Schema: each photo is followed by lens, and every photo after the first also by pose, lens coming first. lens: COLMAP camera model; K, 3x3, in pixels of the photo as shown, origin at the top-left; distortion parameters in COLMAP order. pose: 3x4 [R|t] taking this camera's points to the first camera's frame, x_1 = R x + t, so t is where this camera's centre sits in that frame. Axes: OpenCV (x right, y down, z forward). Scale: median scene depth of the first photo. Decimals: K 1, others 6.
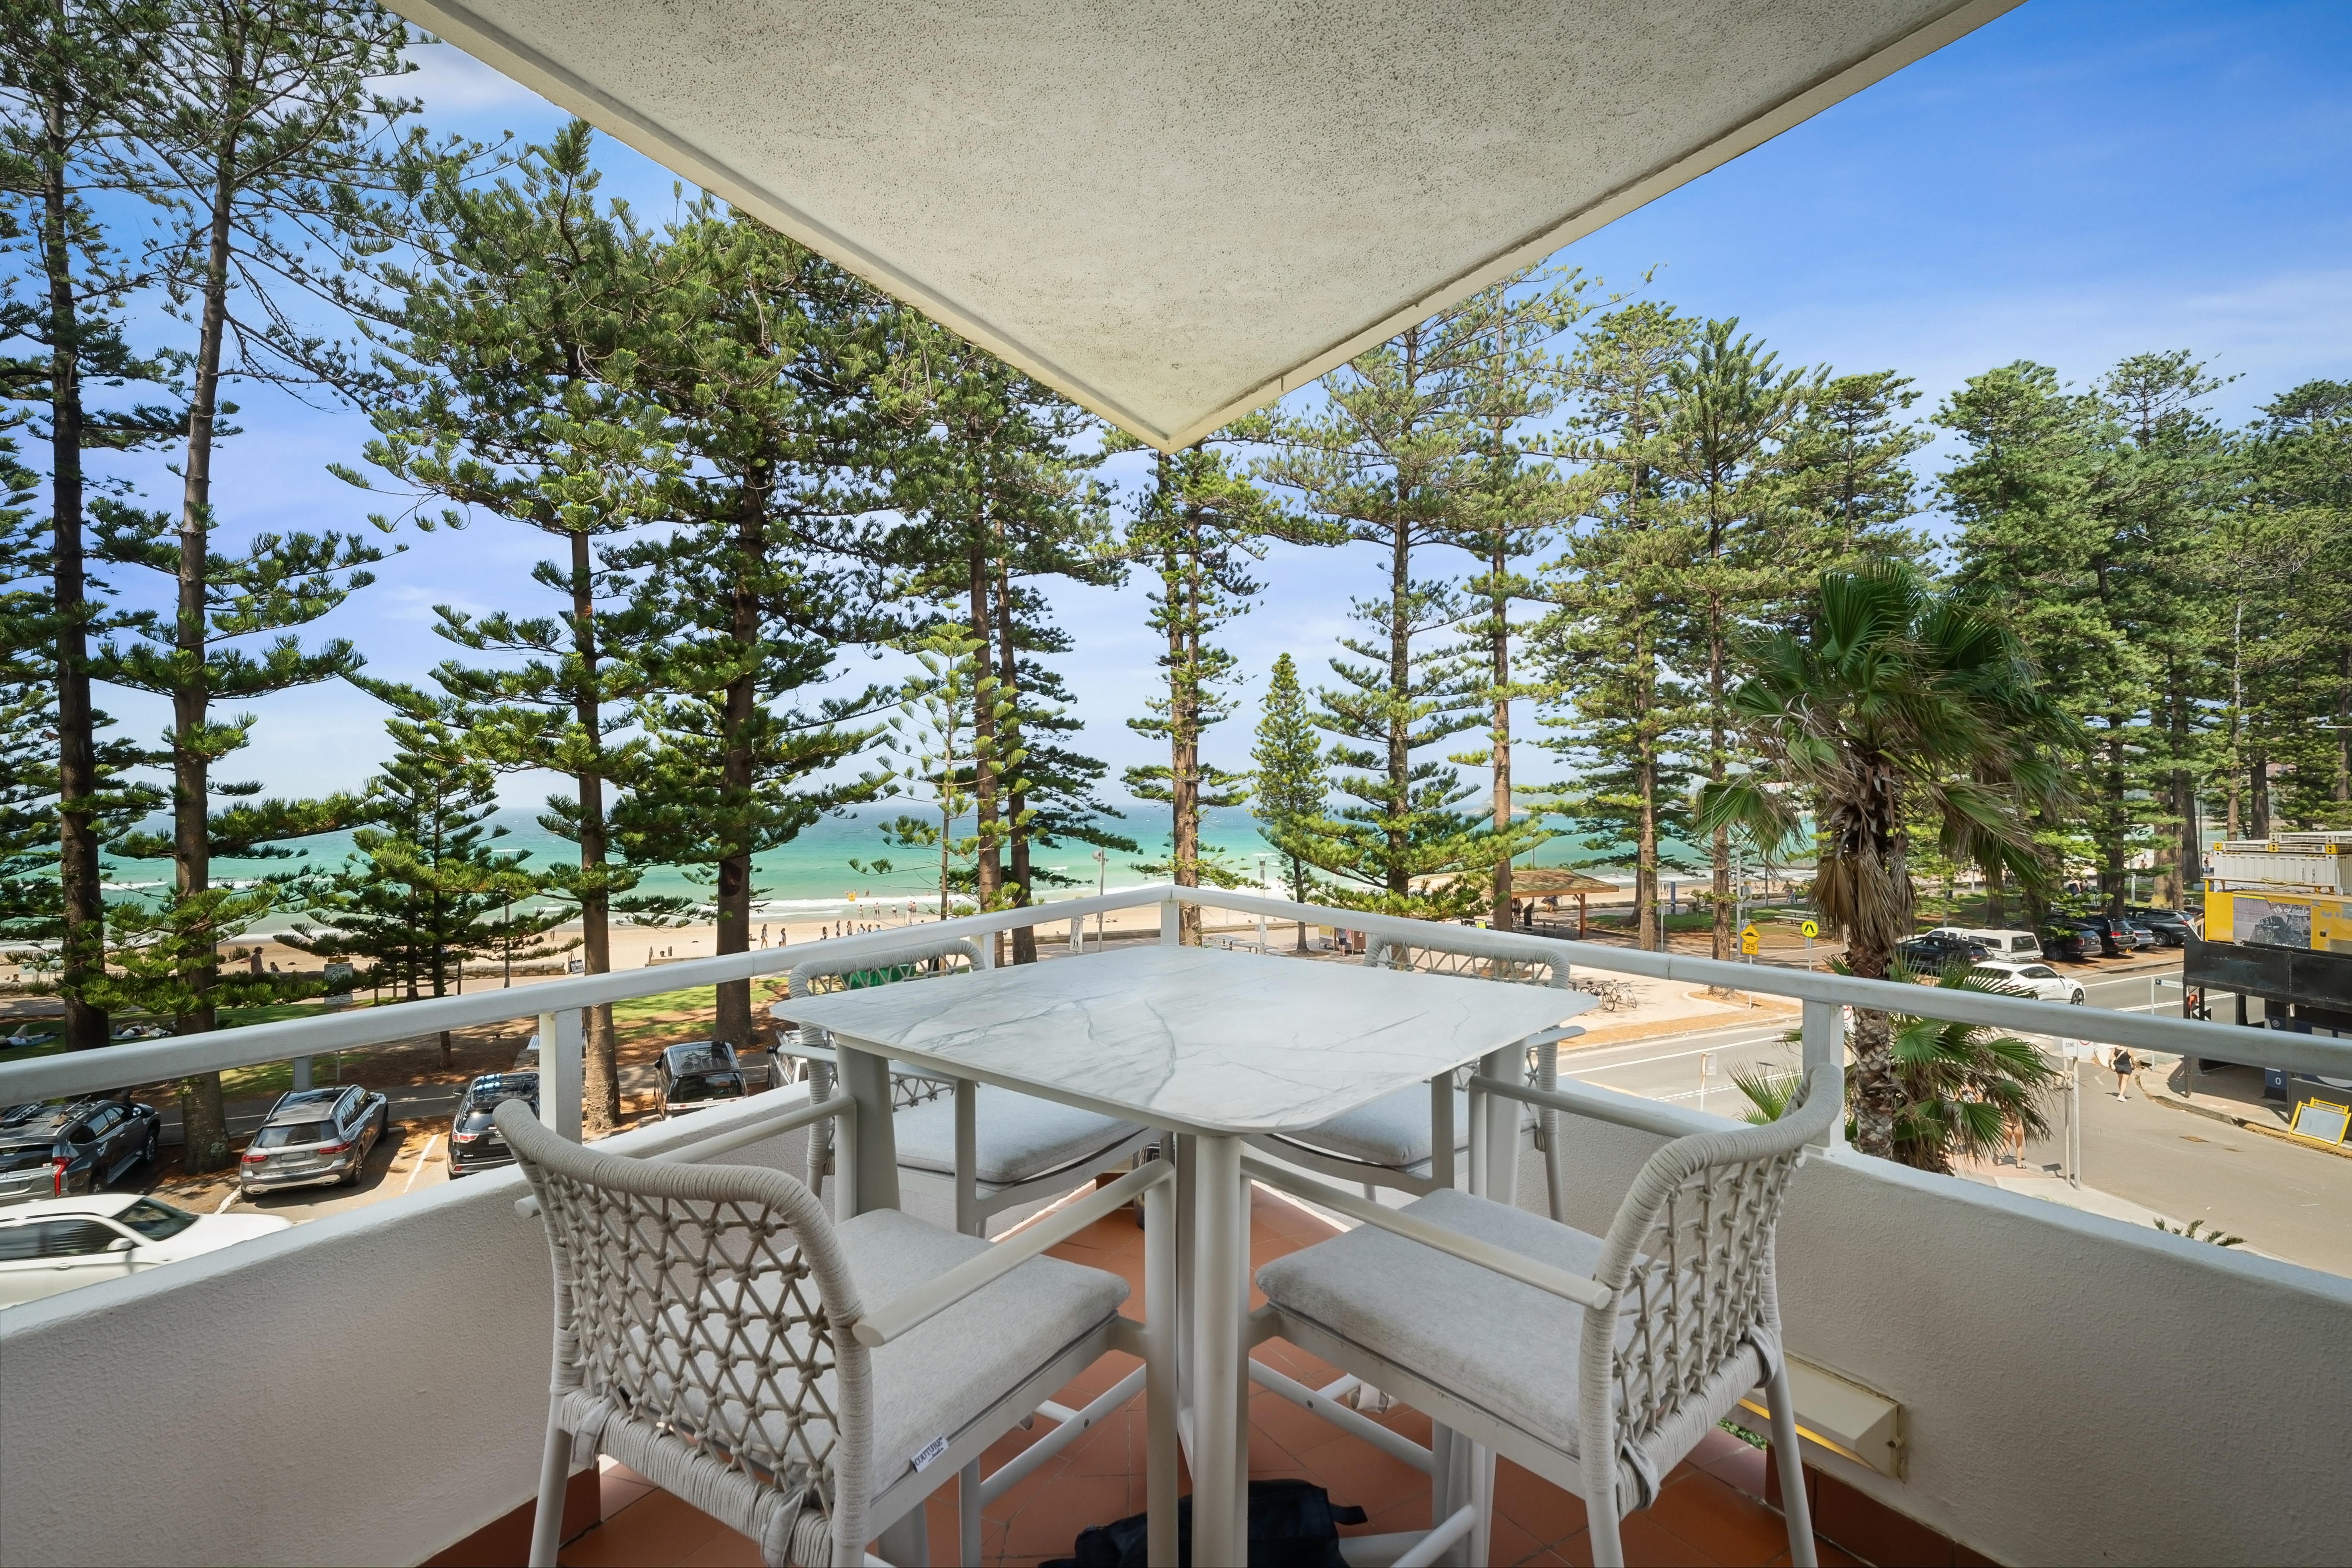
lens RADIAL K [[1119.8, 0, 1174.2], [0, 1119.8, 810.6], [0, 0, 1]] dist [0.001251, 0.000325]
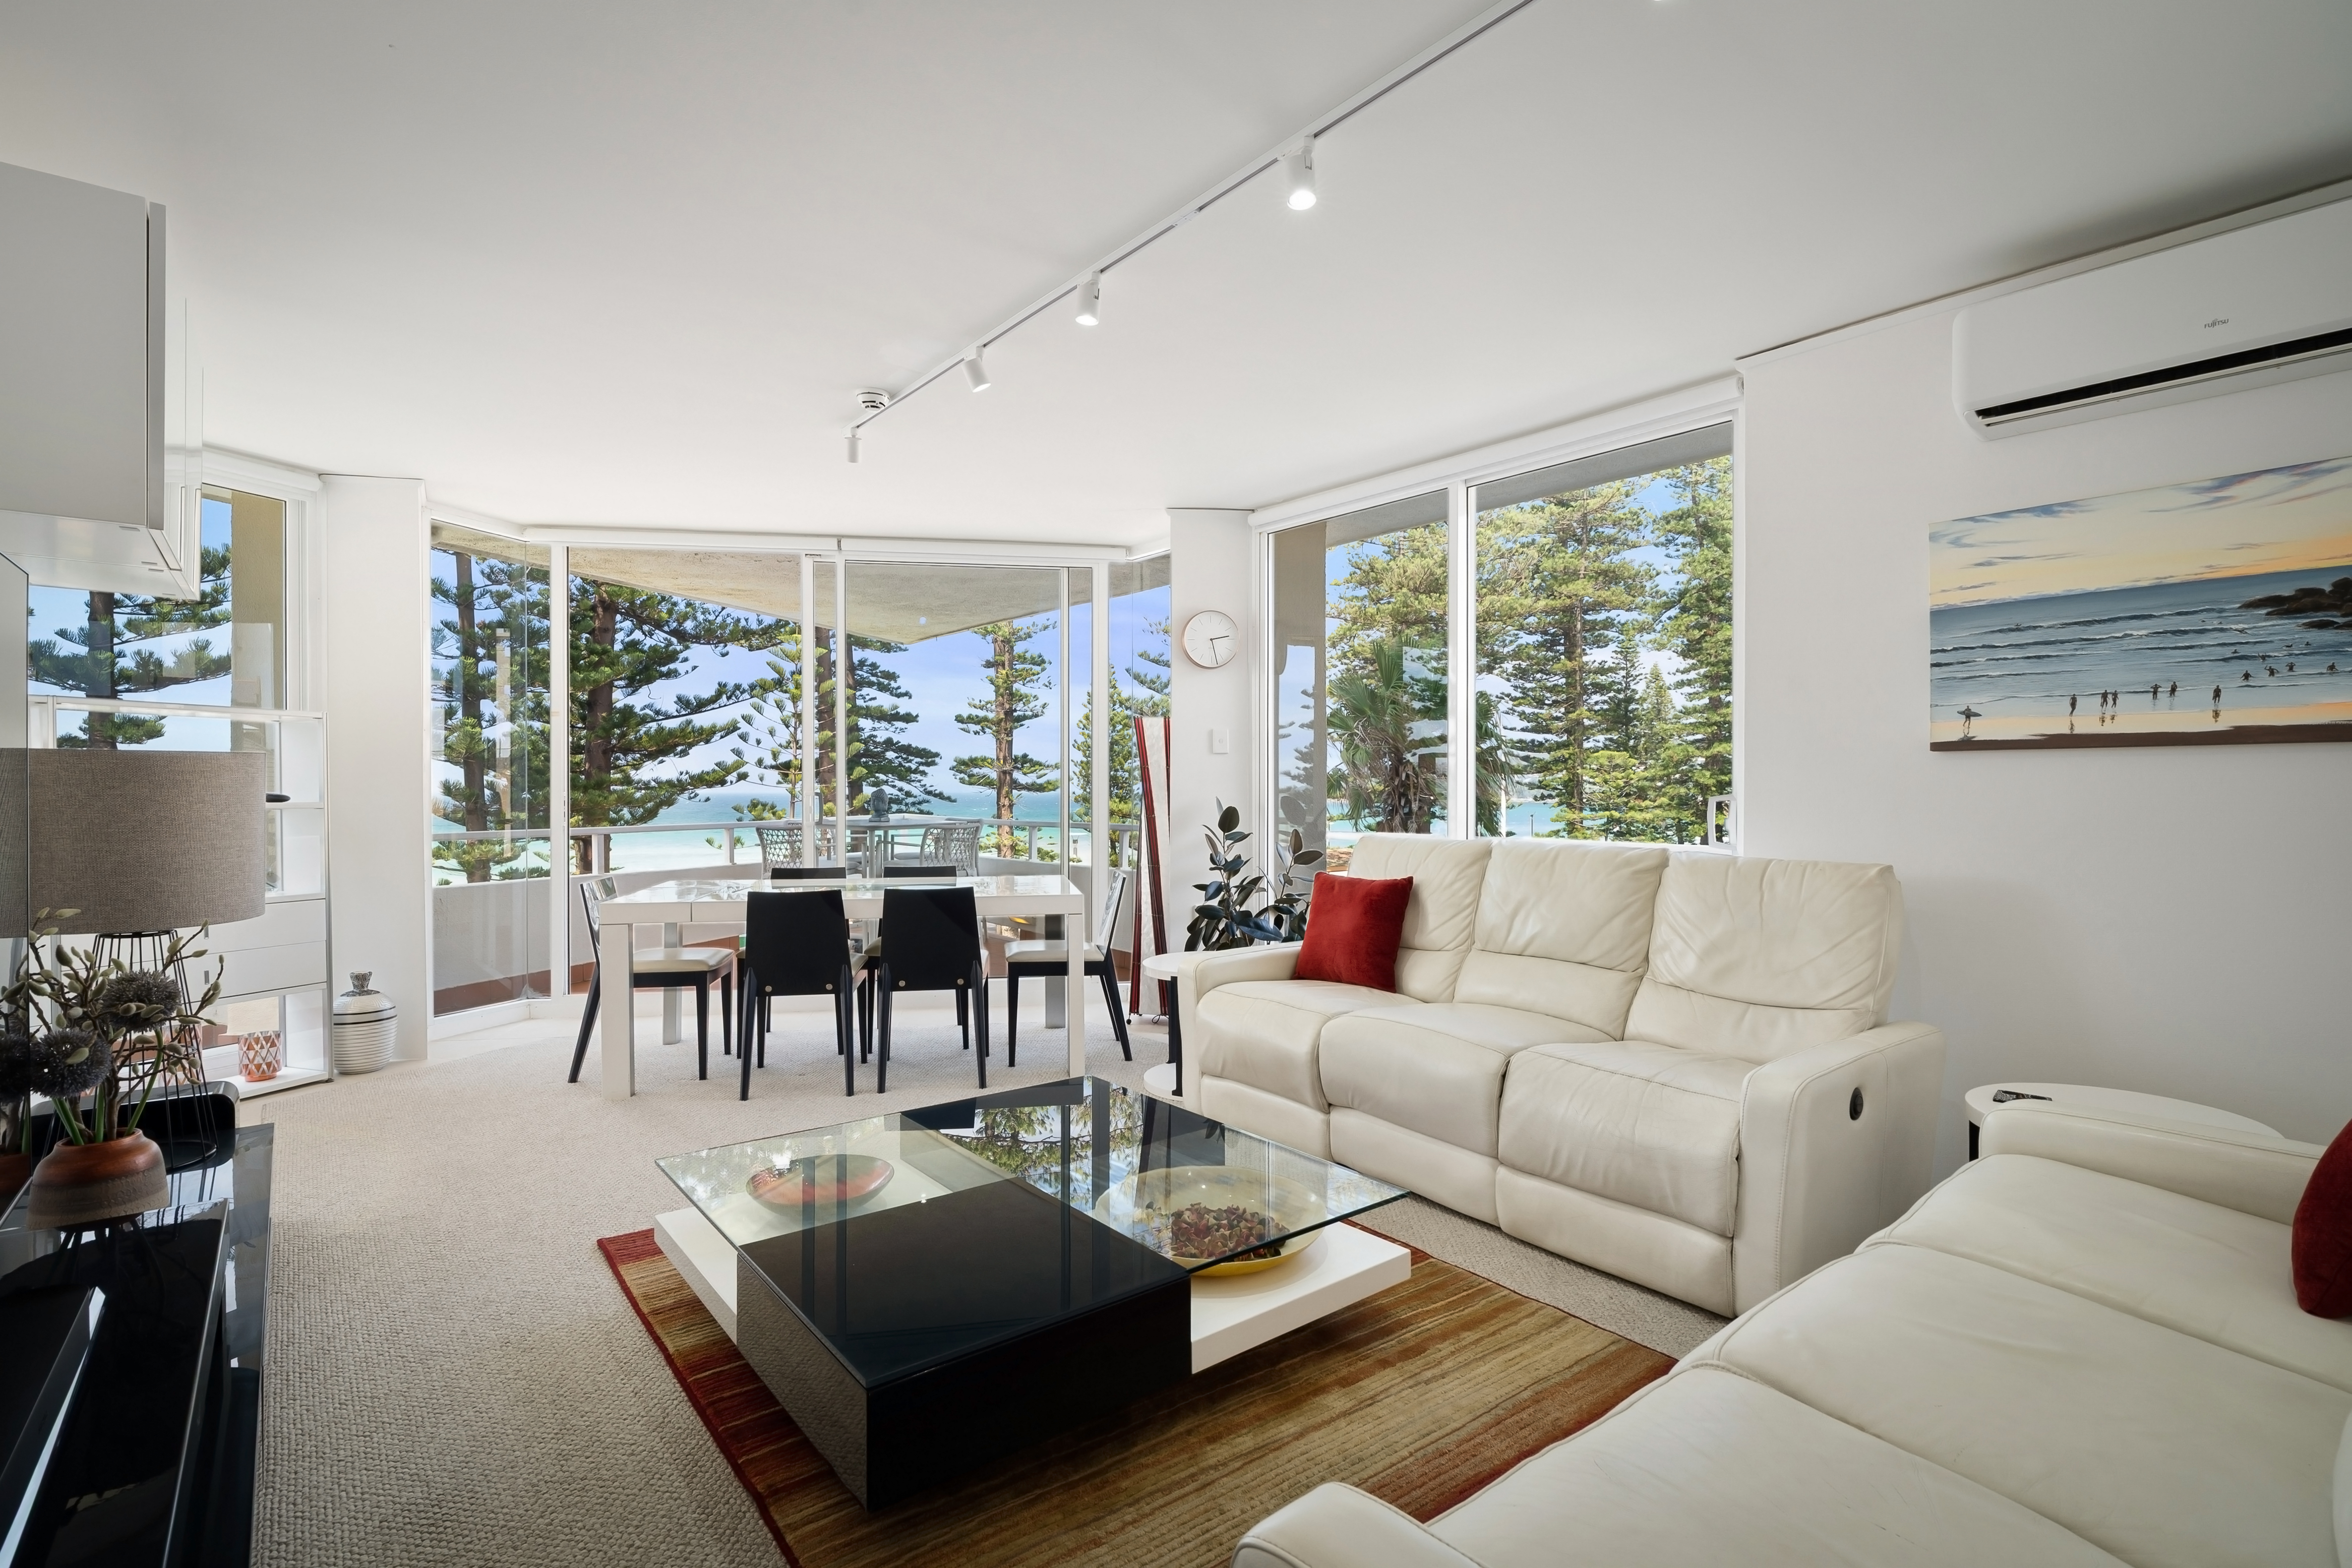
lens RADIAL K [[1119.8, 0, 1174.2], [0, 1119.8, 810.6], [0, 0, 1]] dist [0.001251, 0.000325]
pose [[0.990841, 0.000659, 0.135029, 0.027893], [-0.002090, 0.999943, 0.010455, 0.003341], [-0.135015, -0.010642, 0.990786, -0.176736]]
